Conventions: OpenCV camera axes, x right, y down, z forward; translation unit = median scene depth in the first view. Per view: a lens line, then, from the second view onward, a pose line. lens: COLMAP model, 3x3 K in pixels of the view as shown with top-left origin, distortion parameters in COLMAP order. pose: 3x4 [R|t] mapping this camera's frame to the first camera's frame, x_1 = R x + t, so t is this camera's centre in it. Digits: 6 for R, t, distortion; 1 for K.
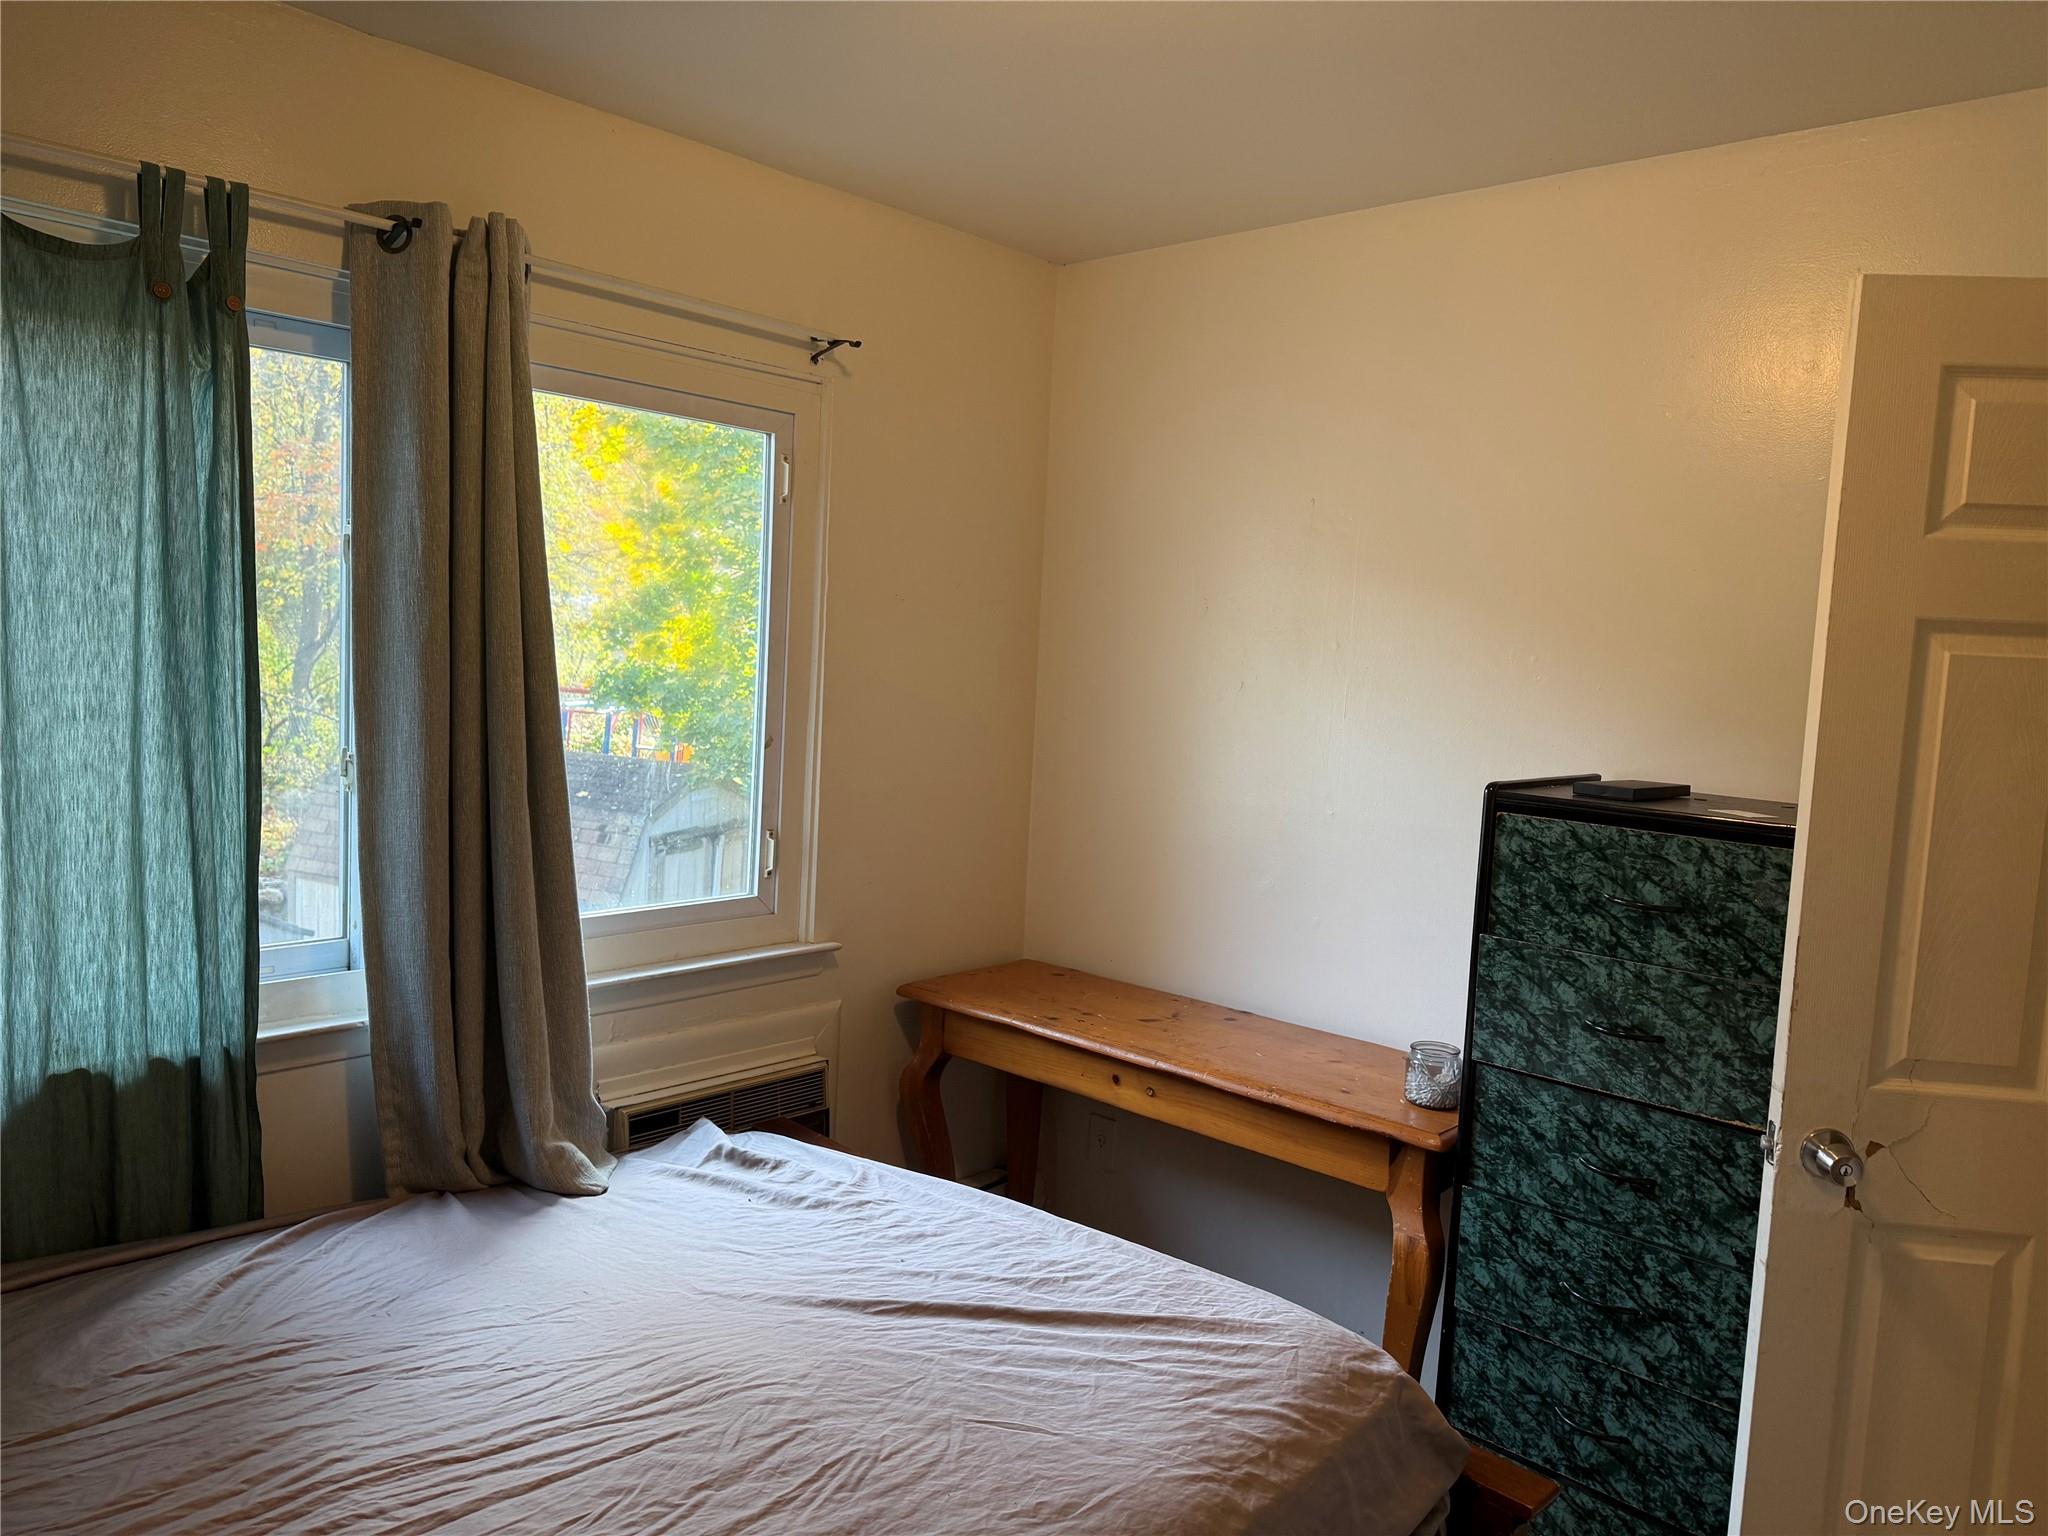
lens RADIAL K [[1461.7, 0, 1032.3], [0, 1461.7, 762.7], [0, 0, 1]] dist [0.077655, -0.104182]
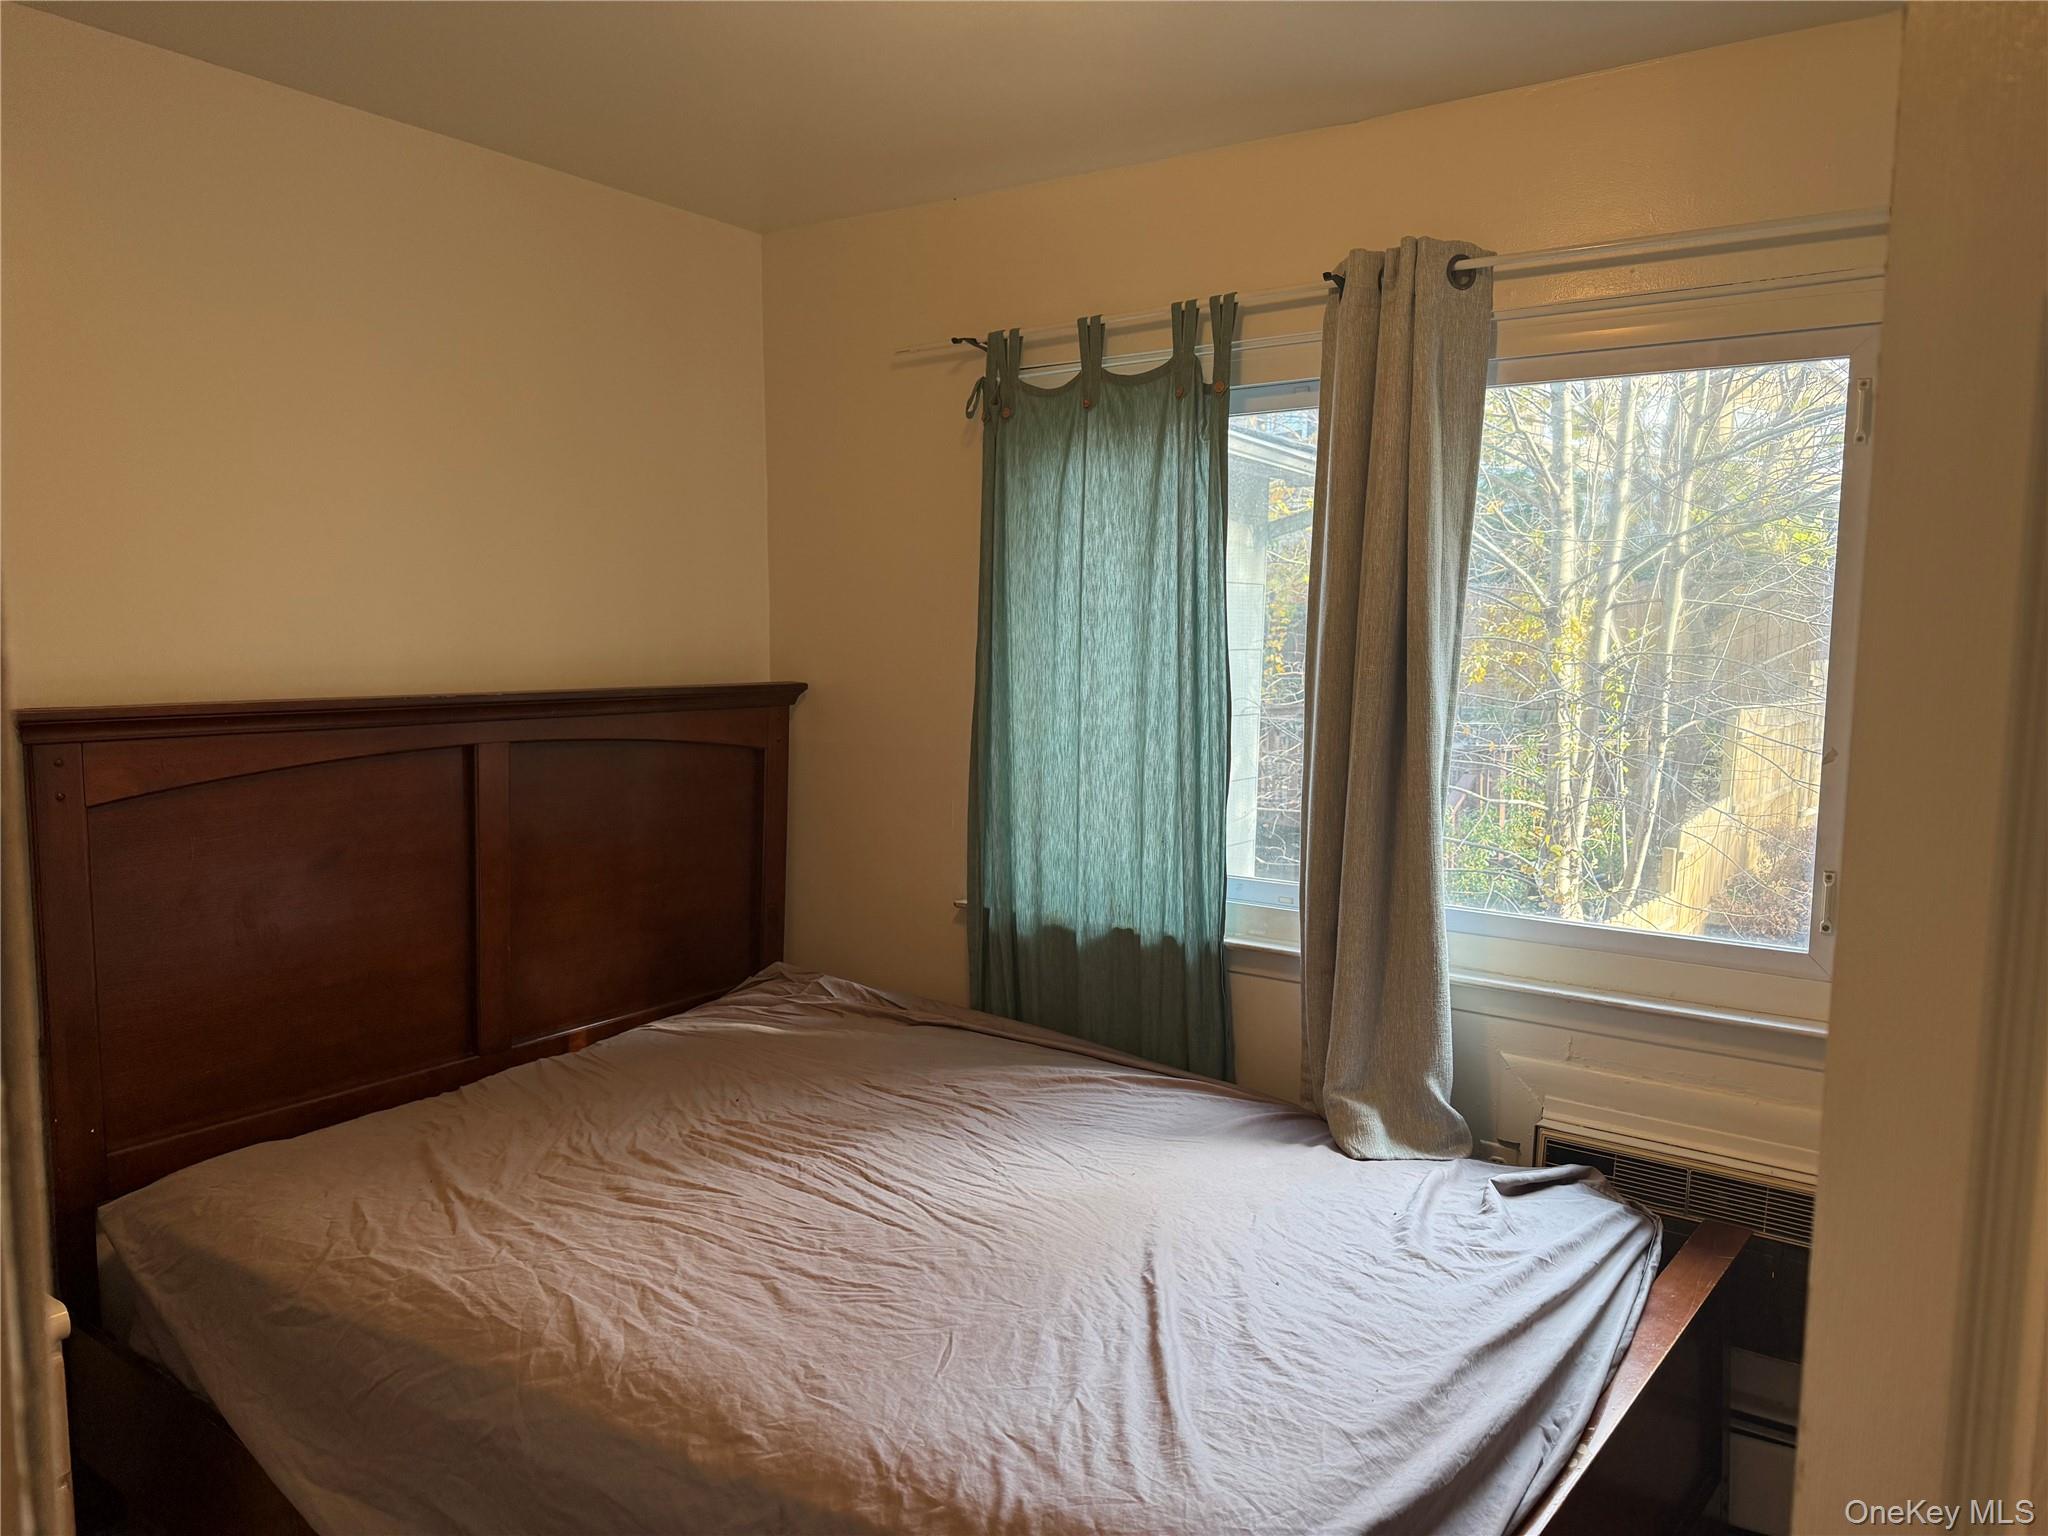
lens RADIAL K [[1453.5, 0, 1048.6], [0, 1453.5, 778.3], [0, 0, 1]] dist [0.133698, -0.227000]
pose [[0.119189, 0.056190, -0.991280, 0.862289], [-0.085368, 0.995280, 0.046152, -0.006334], [0.989195, 0.079123, 0.123423, 0.786139]]
